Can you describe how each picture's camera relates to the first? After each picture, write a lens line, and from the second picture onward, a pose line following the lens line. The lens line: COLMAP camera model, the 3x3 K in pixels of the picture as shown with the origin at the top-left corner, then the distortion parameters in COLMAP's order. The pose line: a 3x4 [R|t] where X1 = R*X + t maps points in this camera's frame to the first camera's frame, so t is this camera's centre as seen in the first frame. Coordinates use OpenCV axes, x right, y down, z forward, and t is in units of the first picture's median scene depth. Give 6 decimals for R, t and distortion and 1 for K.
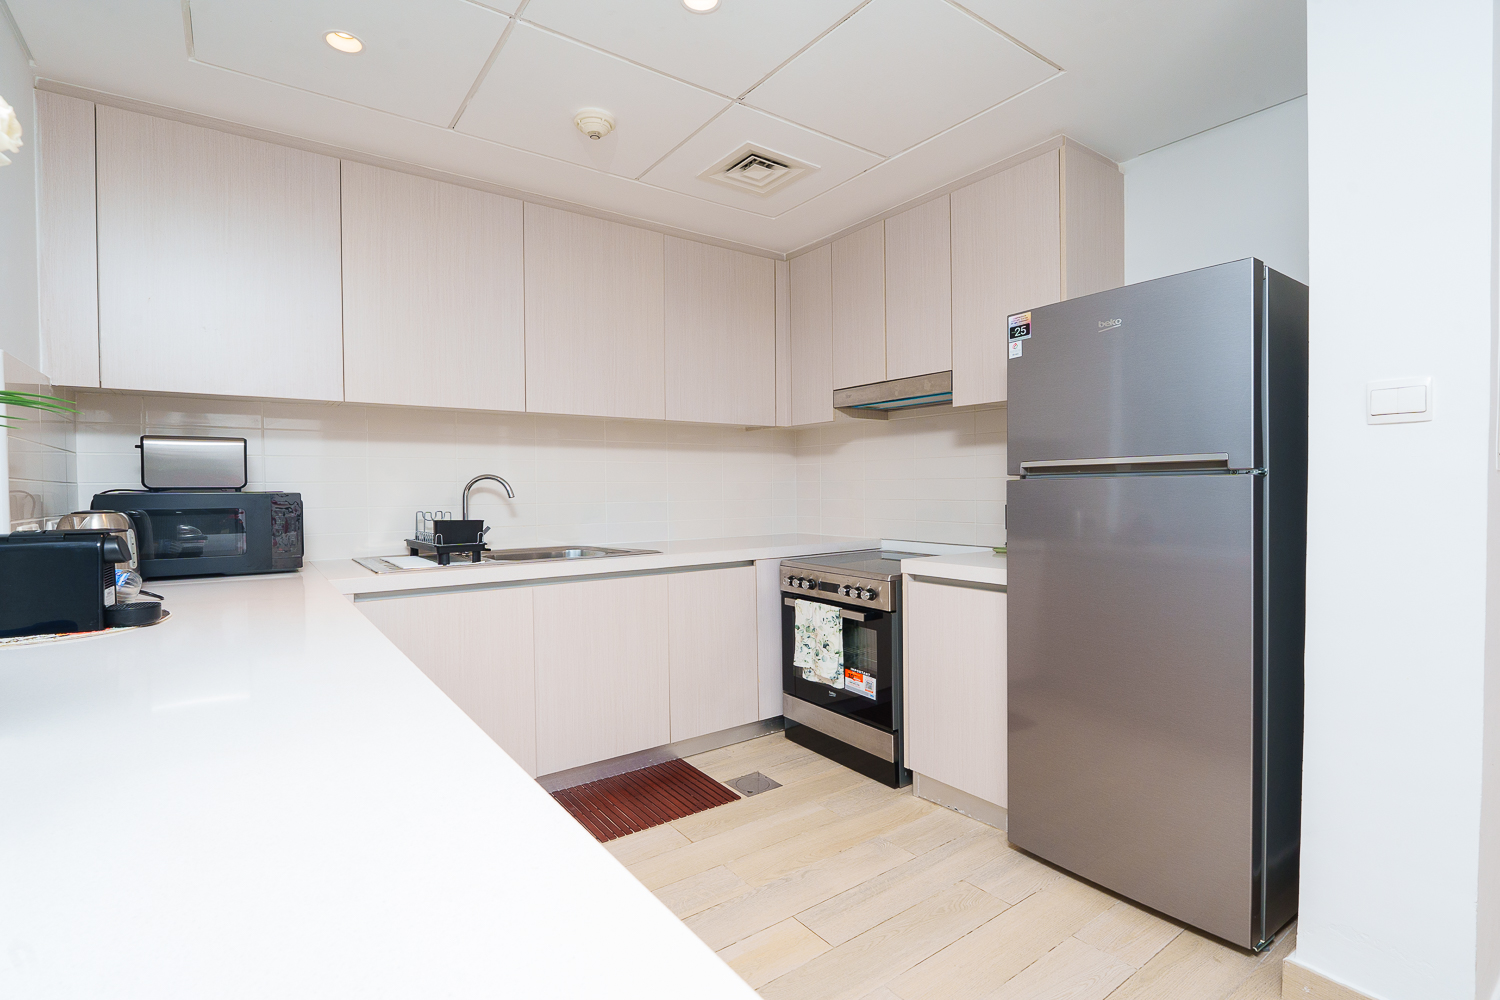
lens RADIAL K [[685.6, 0, 758.3], [0, 685.6, 502.8], [0, 0, 1]] dist [-0.004105, -0.001608]
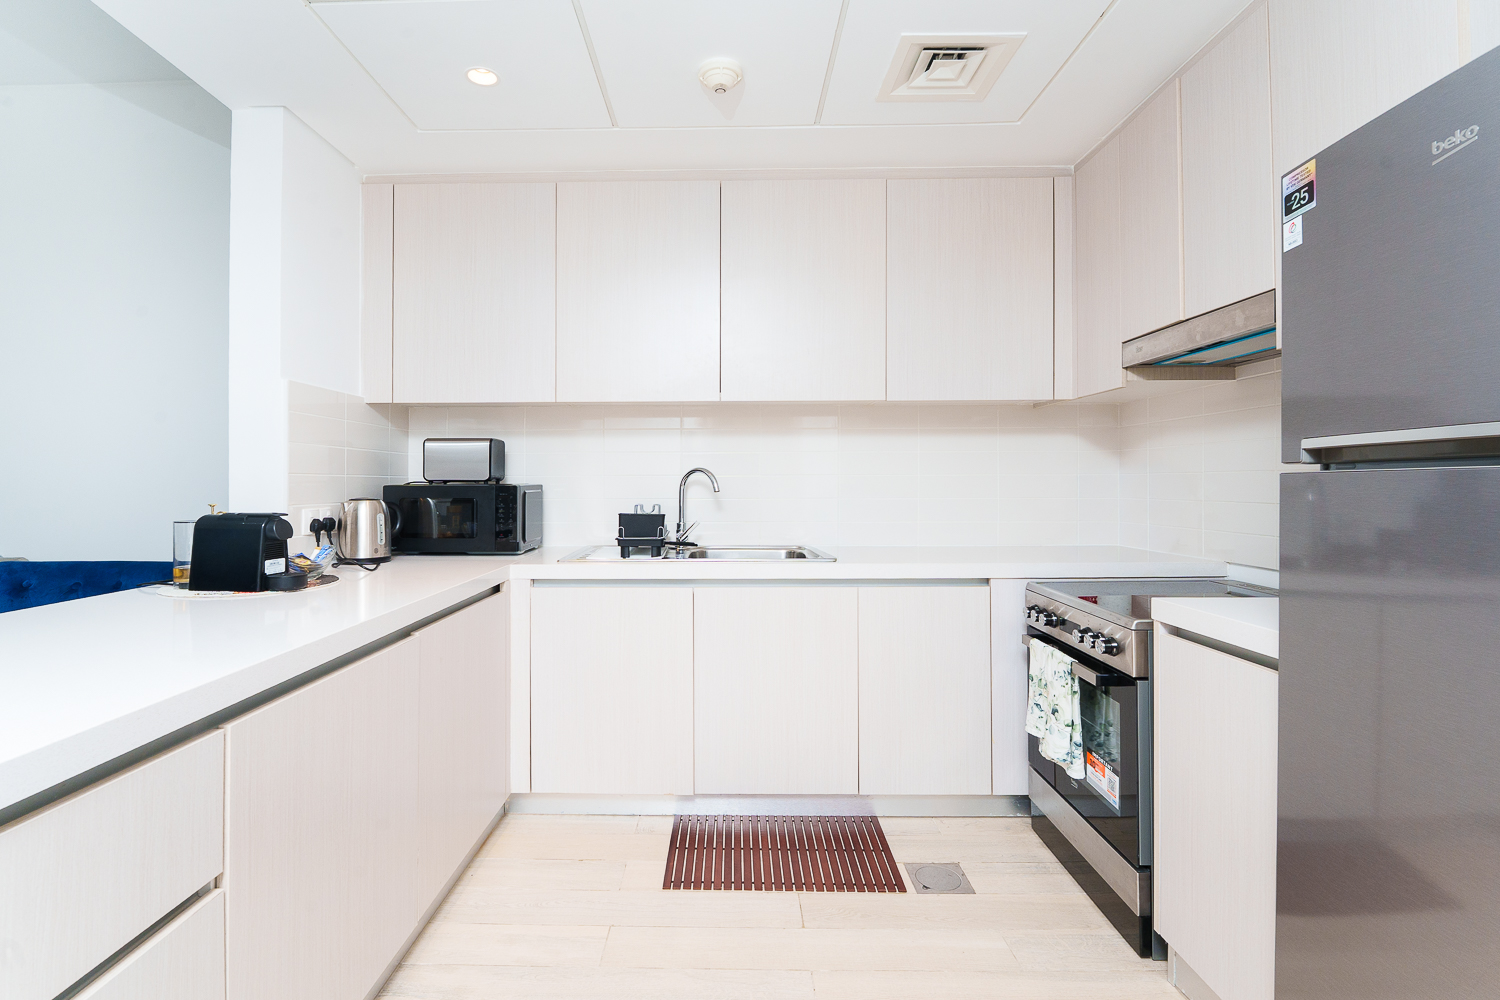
lens RADIAL K [[730.7, 0, 805.0], [0, 730.7, 476.9], [0, 0, 1]] dist [-0.008121, -0.000936]
pose [[0.802629, 0.001480, -0.596477, 0.347071], [-0.016834, 0.999655, -0.020172, -0.009637], [0.596241, 0.026231, 0.802377, 0.260306]]
